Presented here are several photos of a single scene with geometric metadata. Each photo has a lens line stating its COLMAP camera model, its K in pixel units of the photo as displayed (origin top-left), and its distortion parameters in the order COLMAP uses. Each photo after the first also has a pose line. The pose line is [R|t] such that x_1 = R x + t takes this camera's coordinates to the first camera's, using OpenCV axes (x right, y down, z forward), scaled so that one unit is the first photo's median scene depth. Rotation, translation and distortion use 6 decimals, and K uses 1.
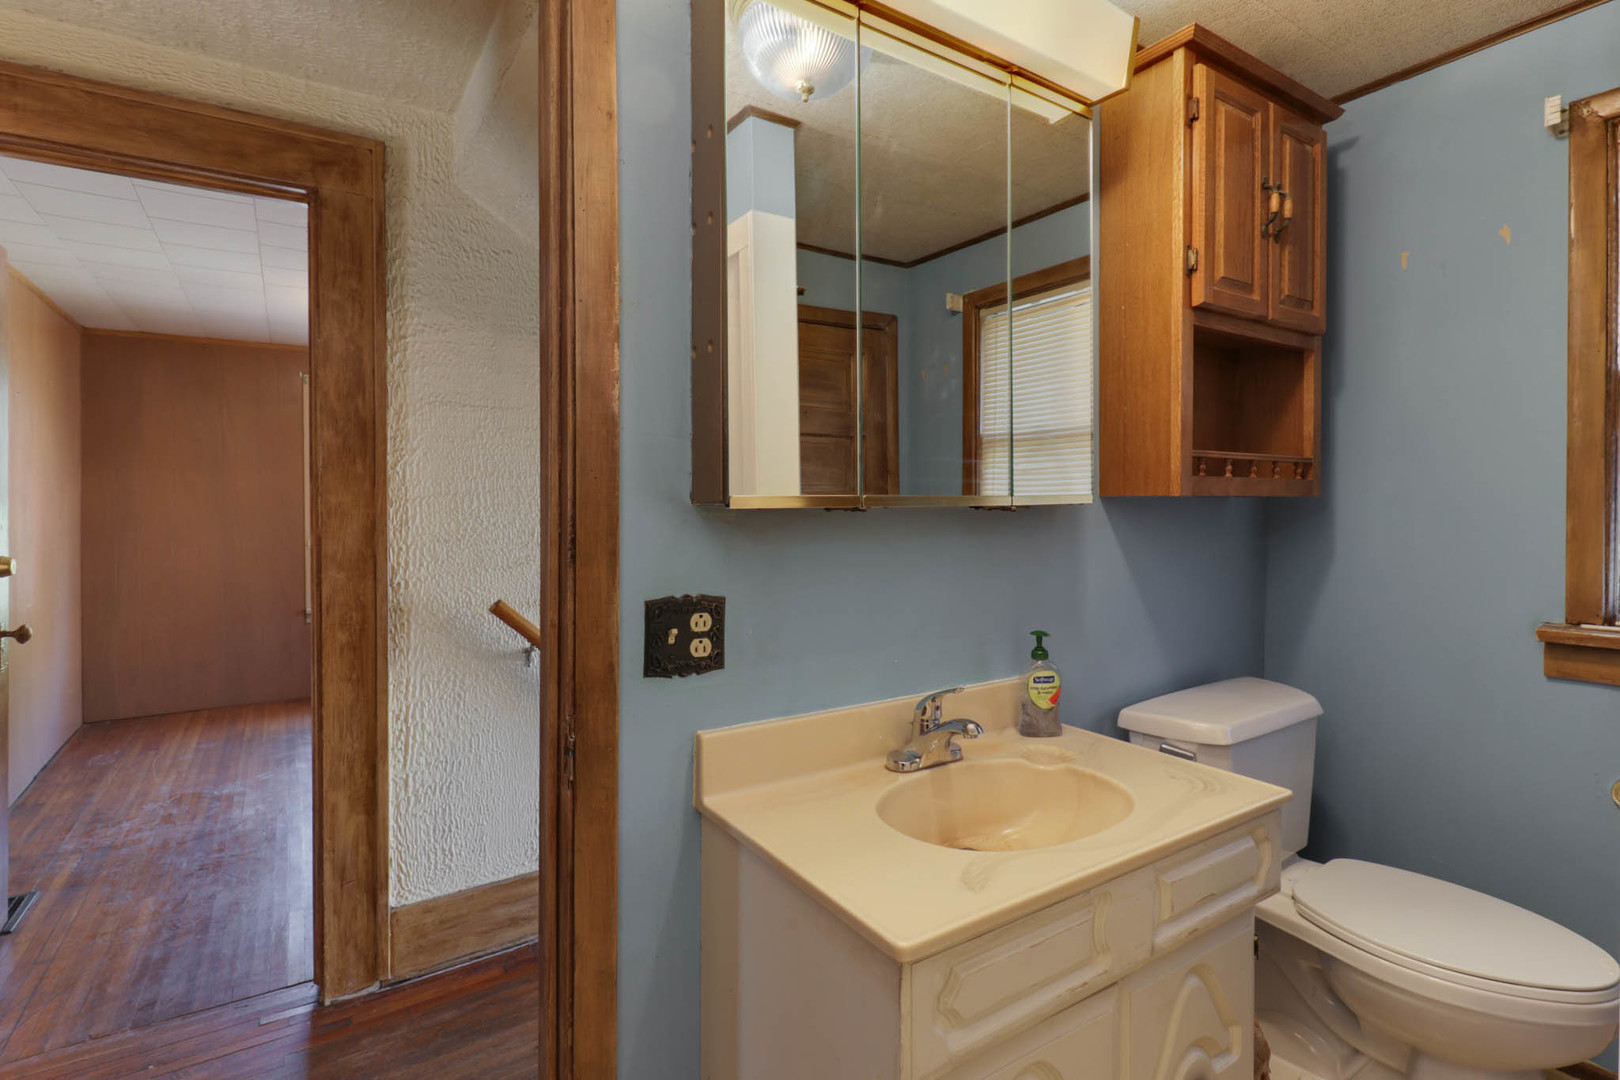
lens RADIAL K [[772.2, 0, 810.0], [0, 772.2, 535.3], [0, 0, 1]] dist [0.000124, -0.007592]
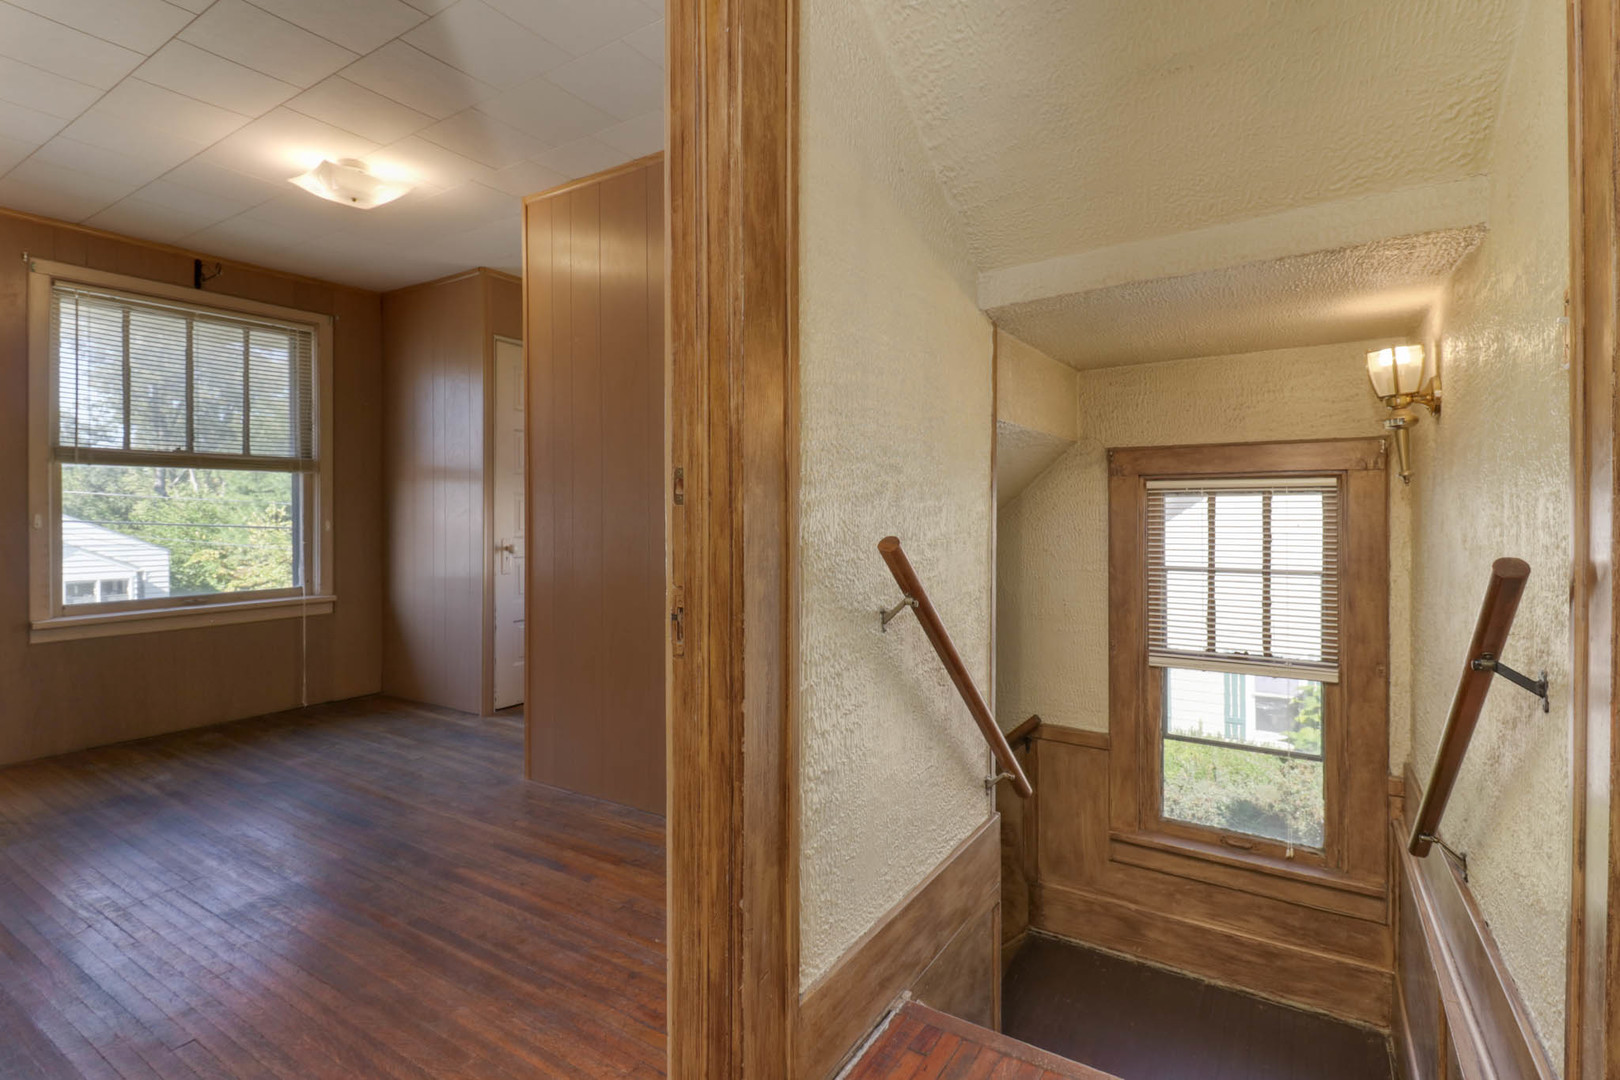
lens RADIAL K [[772.2, 0, 809.6], [0, 772.2, 532.8], [0, 0, 1]] dist [0.000124, -0.007592]
pose [[0.912308, 0.002436, 0.409498, -0.824710], [0.002595, 0.999928, -0.011729, 0.094725], [-0.409497, 0.011763, 0.912236, 0.404277]]
